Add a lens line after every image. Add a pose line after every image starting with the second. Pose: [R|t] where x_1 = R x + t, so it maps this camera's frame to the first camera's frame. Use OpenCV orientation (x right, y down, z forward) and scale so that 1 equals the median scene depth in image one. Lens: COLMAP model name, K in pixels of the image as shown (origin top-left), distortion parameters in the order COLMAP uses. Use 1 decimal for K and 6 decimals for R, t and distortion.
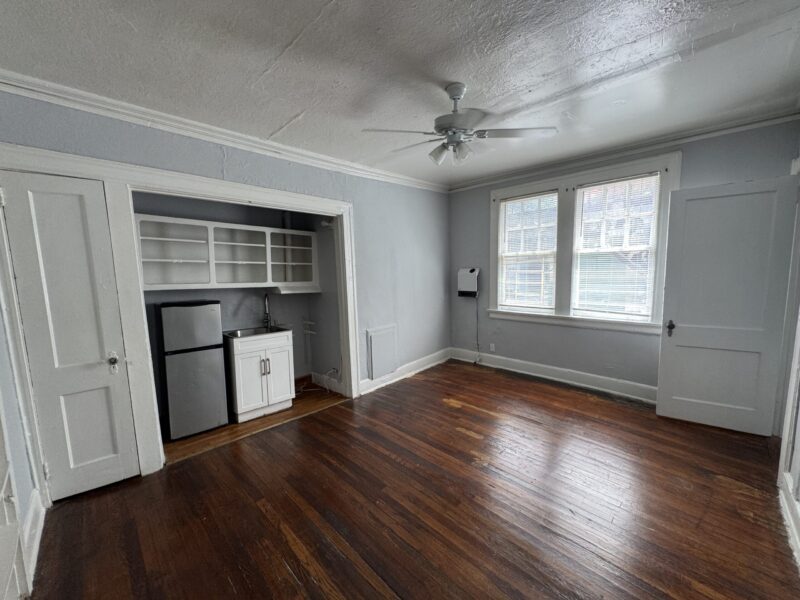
lens RADIAL K [[319.0, 0, 398.9], [0, 319.0, 301.3], [0, 0, 1]] dist [-0.006095, 0.000090]
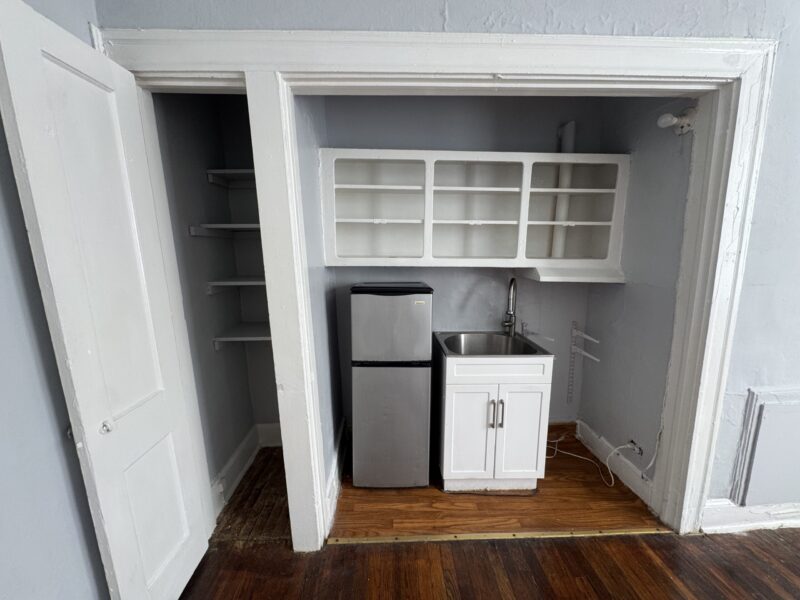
lens RADIAL K [[319.0, 0, 396.4], [0, 319.0, 302.7], [0, 0, 1]] dist [-0.006095, 0.000090]
pose [[0.725703, 0.125346, -0.676493, -0.239167], [-0.066130, 0.991419, 0.112757, -0.042790], [0.684823, -0.037092, 0.727765, 0.597144]]
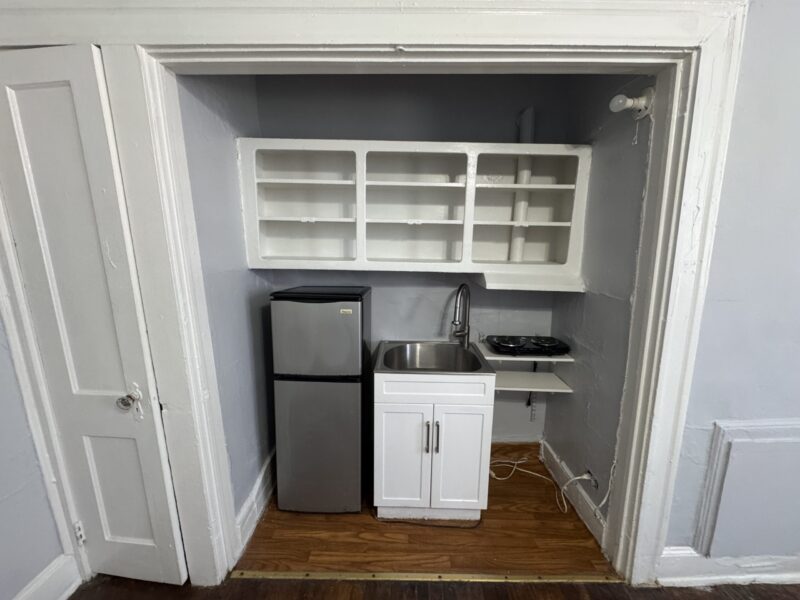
lens RADIAL K [[319.0, 0, 397.8], [0, 319.0, 302.2], [0, 0, 1]] dist [-0.006095, 0.000090]
pose [[0.700658, 0.144769, -0.698656, -0.173496], [-0.079123, 0.988925, 0.125566, -0.069828], [0.709097, -0.032699, 0.704353, 0.762020]]
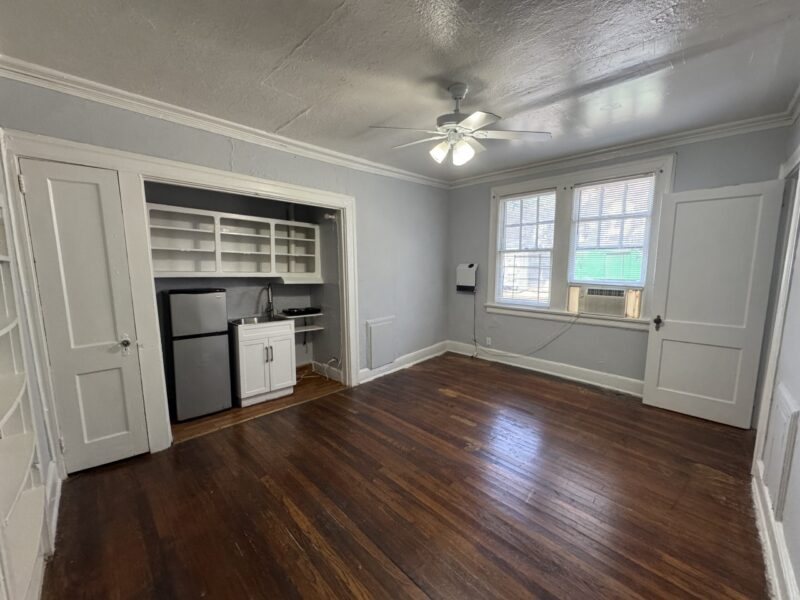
lens RADIAL K [[319.0, 0, 399.3], [0, 319.0, 301.7], [0, 0, 1]] dist [-0.006095, 0.000090]
pose [[0.999766, 0.021538, 0.002082, 0.000587], [-0.021571, 0.999611, 0.017669, 0.010081], [-0.001700, -0.017709, 0.999842, -0.040083]]
